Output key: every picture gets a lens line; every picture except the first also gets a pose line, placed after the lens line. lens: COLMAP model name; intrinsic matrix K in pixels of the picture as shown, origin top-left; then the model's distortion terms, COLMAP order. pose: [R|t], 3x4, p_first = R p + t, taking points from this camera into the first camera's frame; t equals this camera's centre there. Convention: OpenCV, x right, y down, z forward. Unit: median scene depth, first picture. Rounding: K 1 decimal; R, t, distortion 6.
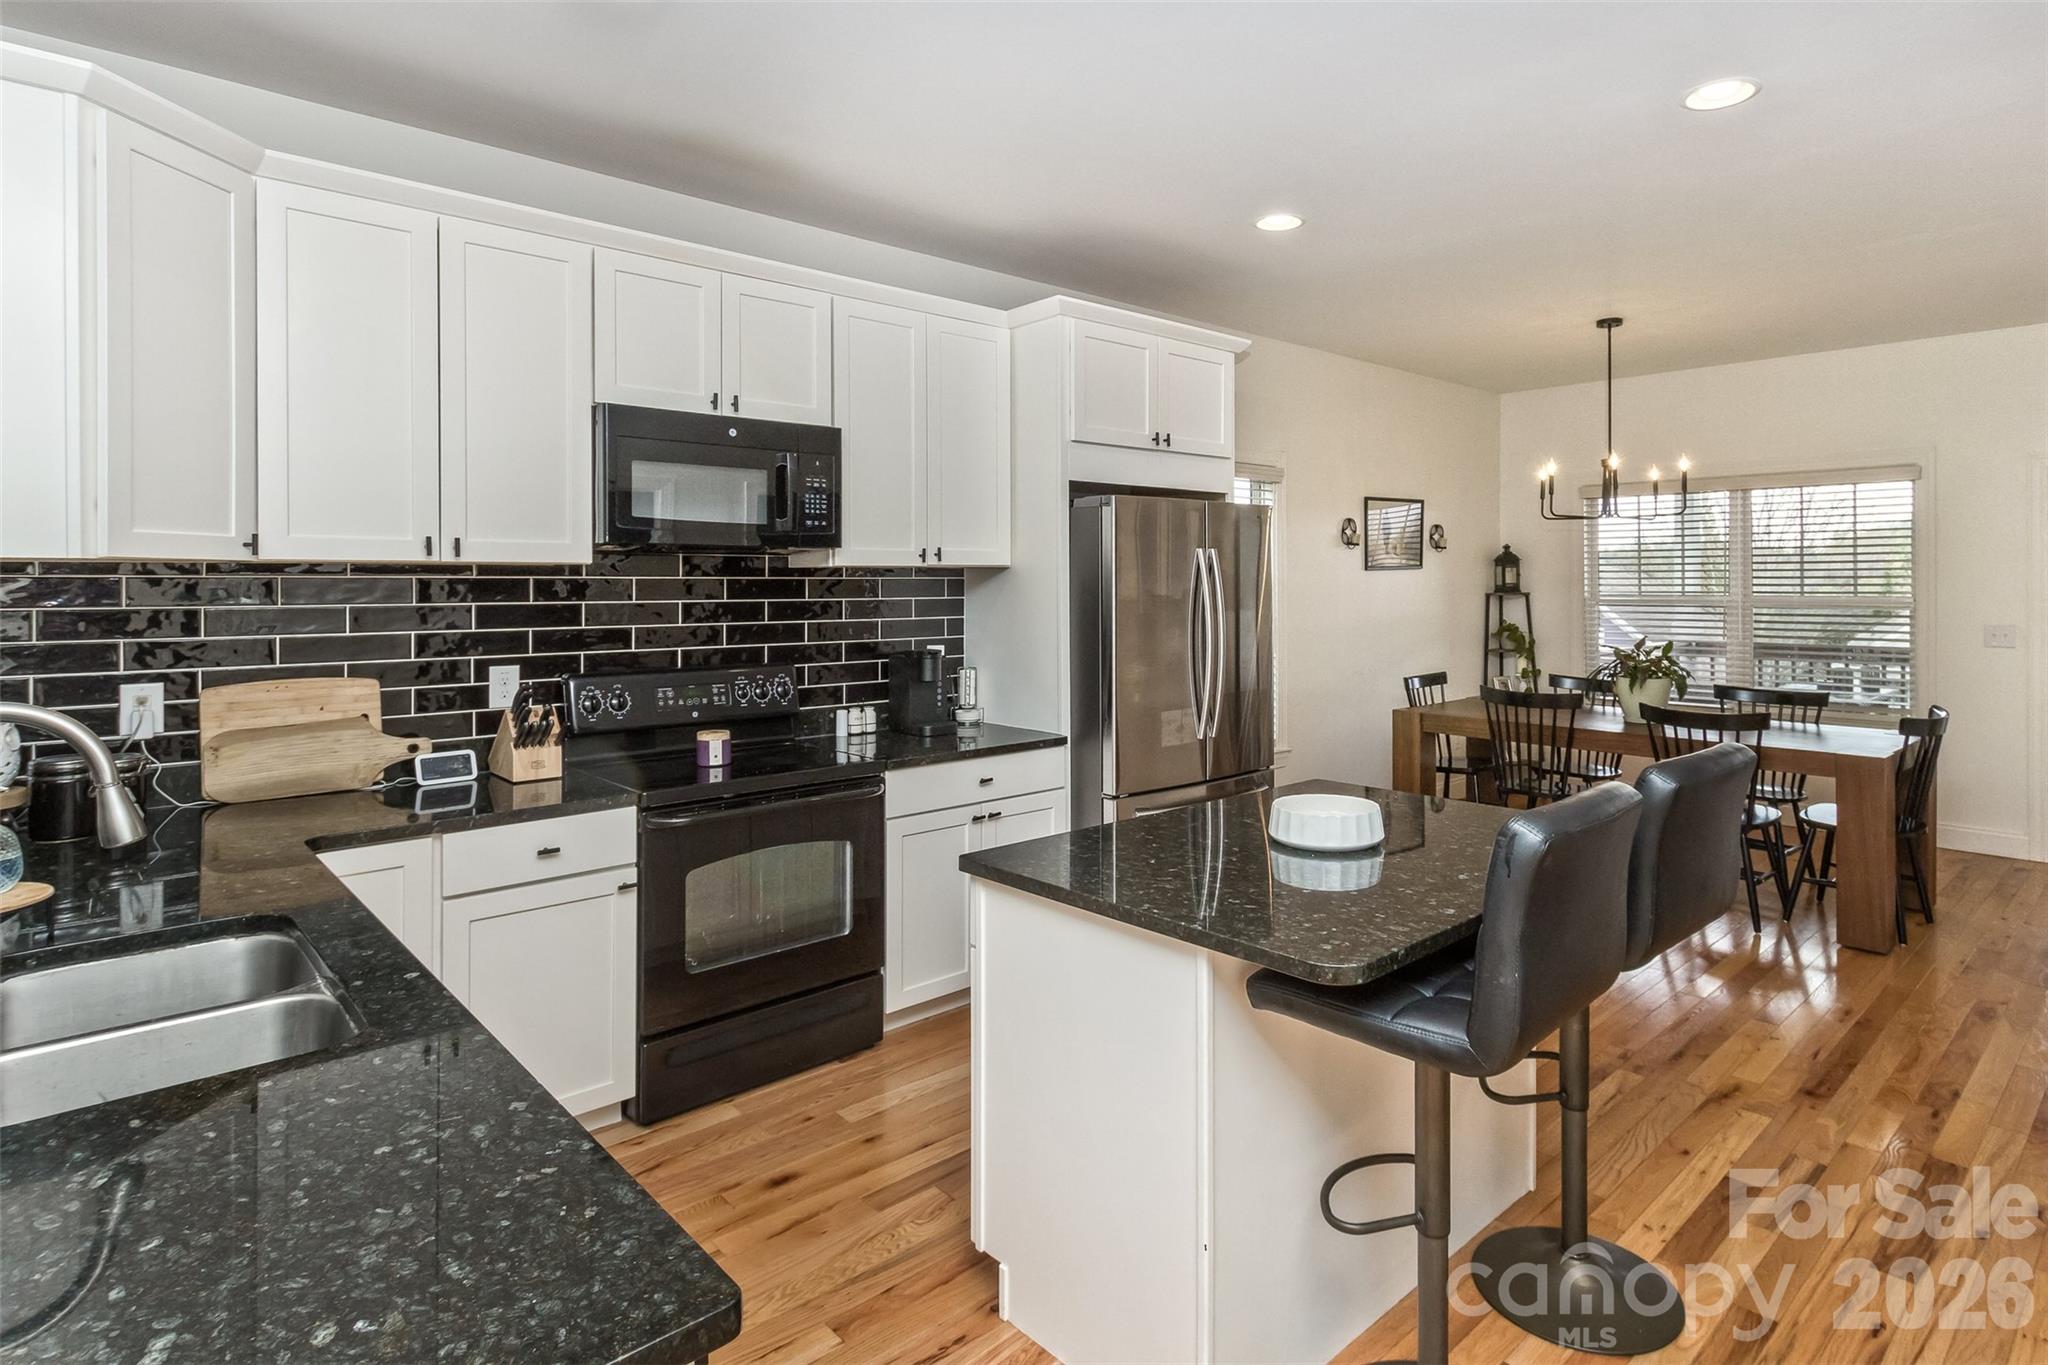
lens RADIAL K [[1073.5, 0, 1108.8], [0, 1073.5, 581.7], [0, 0, 1]] dist [0.001880, 0.001042]
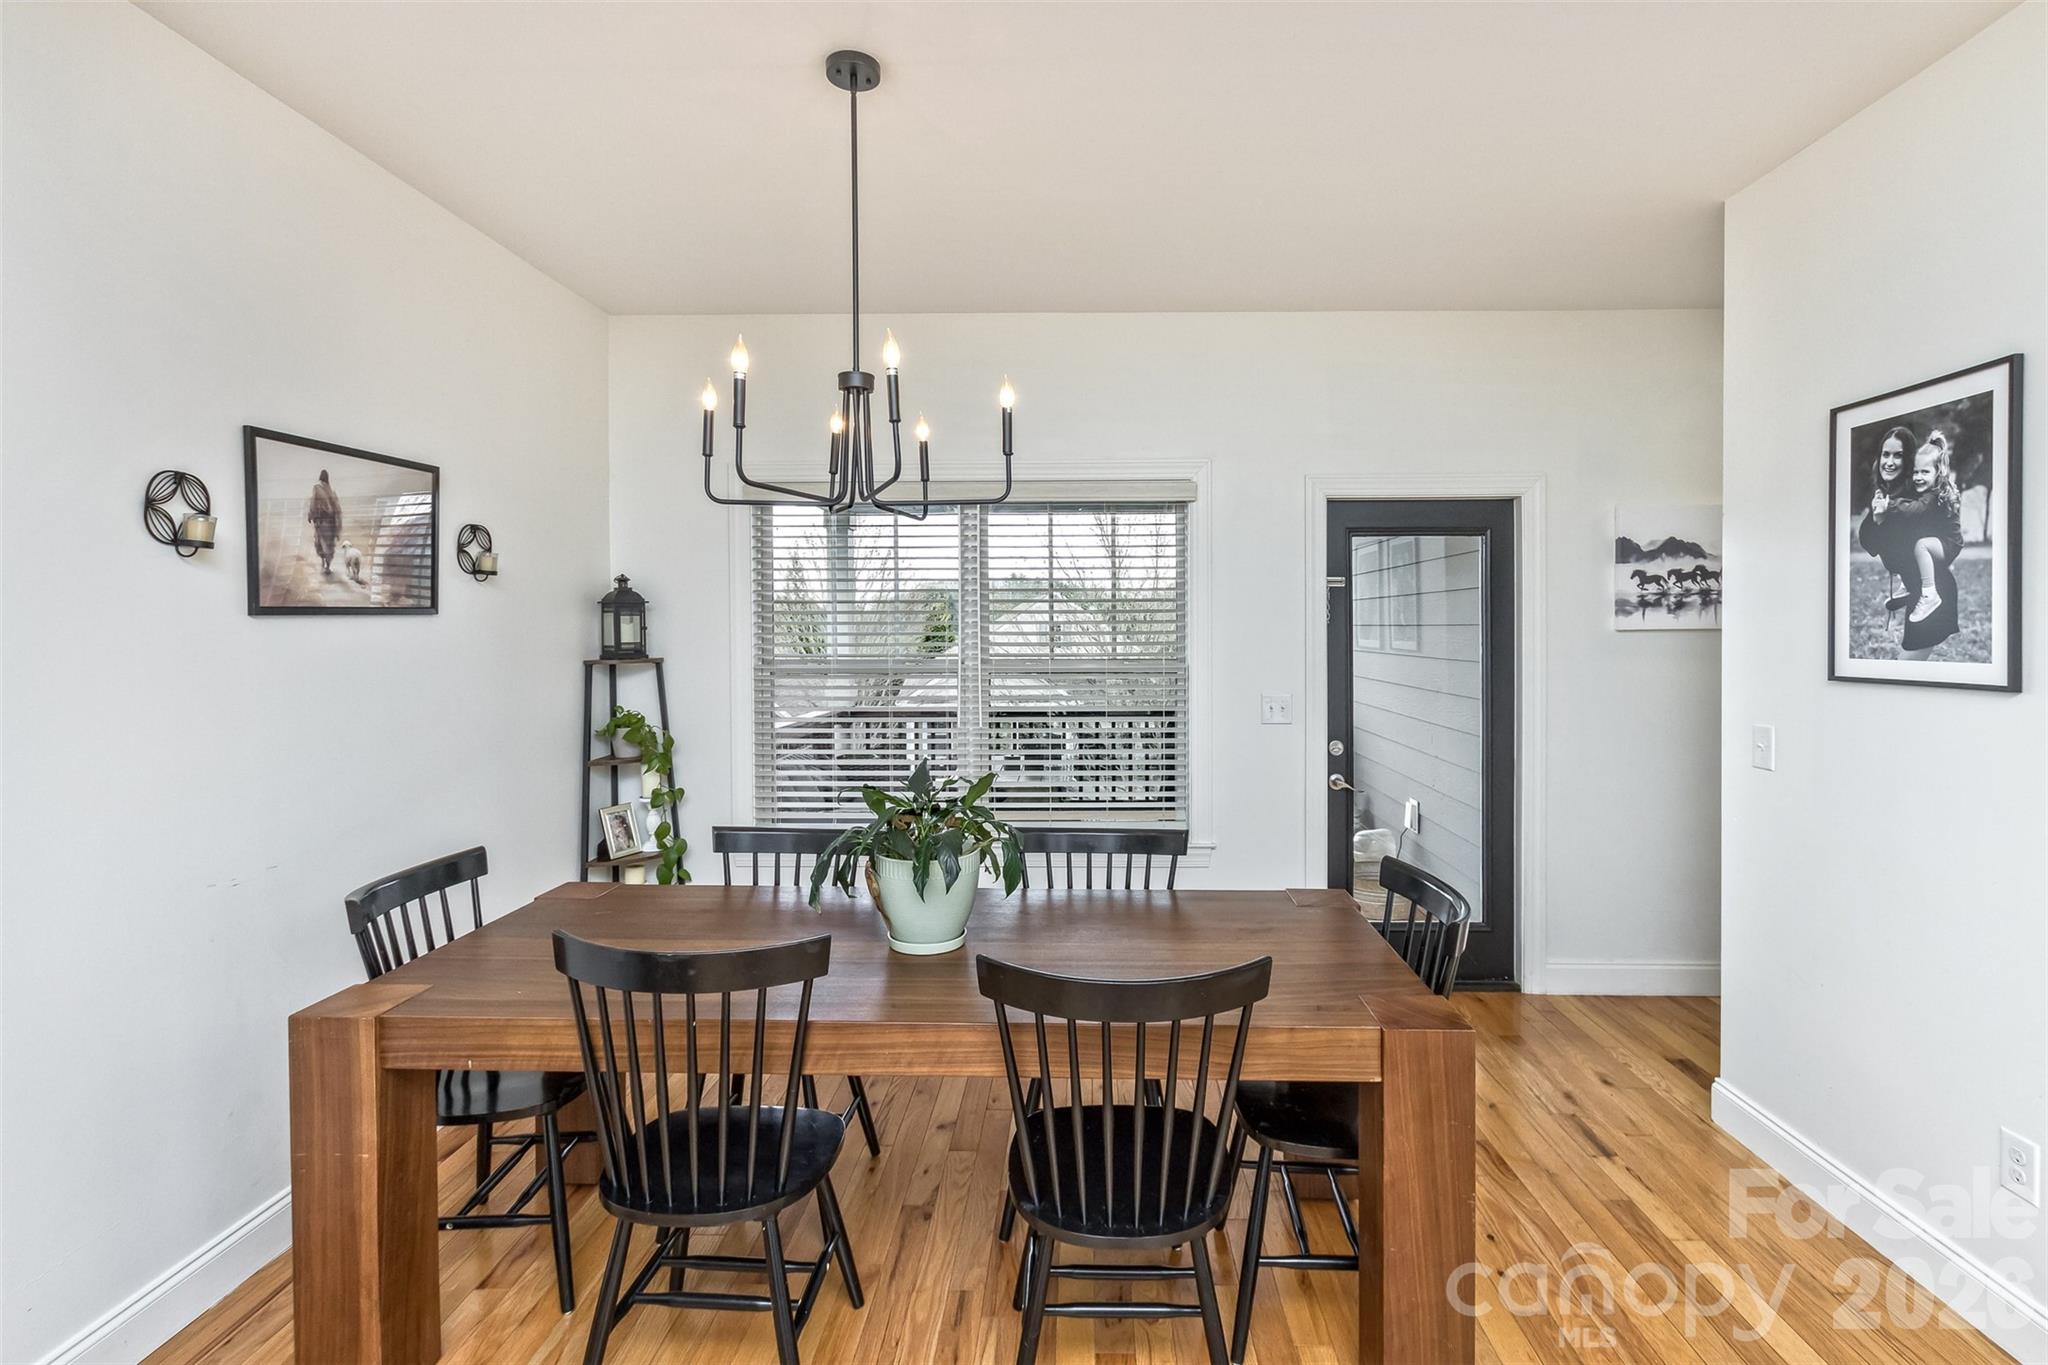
lens RADIAL K [[945.2, 0, 1048.8], [0, 945.2, 649.9], [0, 0, 1]] dist [0.001904, 0.000445]
pose [[0.710604, -0.013923, 0.703454, 0.345925], [0.002058, 0.999841, 0.017710, -0.006841], [-0.703589, -0.011137, 0.710520, 0.940938]]
